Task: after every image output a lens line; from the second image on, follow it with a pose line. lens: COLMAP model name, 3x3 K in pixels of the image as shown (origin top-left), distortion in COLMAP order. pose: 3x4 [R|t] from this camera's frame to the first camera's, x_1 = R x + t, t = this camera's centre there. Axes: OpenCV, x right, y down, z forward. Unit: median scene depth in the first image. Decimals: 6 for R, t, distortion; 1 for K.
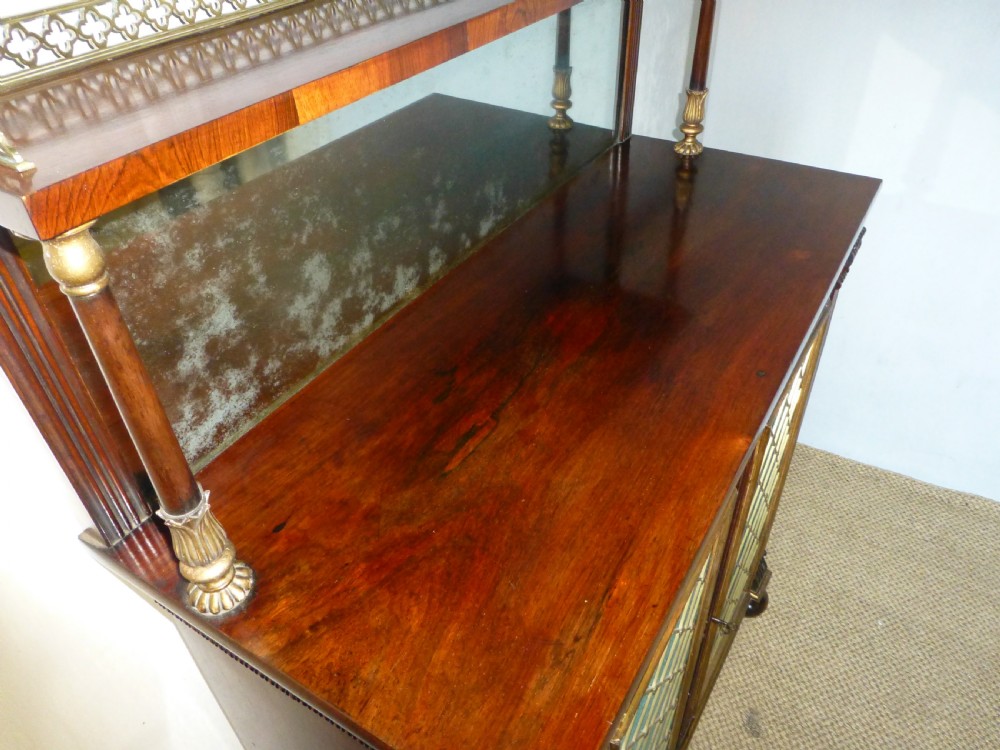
lens RADIAL K [[699.6, 0, 490.1], [0, 699.6, 344.0], [0, 0, 1]] dist [-0.017909, 0.007734]
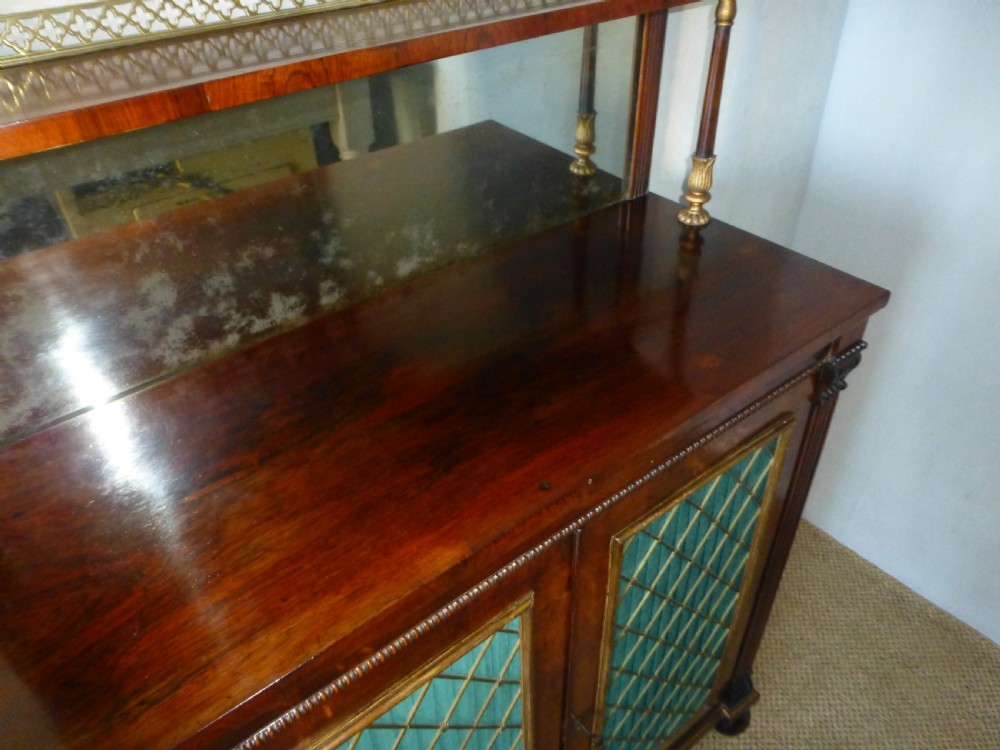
lens RADIAL K [[729.8, 0, 502.8], [0, 729.8, 353.7], [0, 0, 1]] dist [-0.007147, 0.001491]
pose [[0.951561, 0.210001, -0.224569, 0.440426], [-0.207708, 0.977598, 0.034064, -0.128591], [0.226691, 0.014231, 0.973863, 0.030648]]
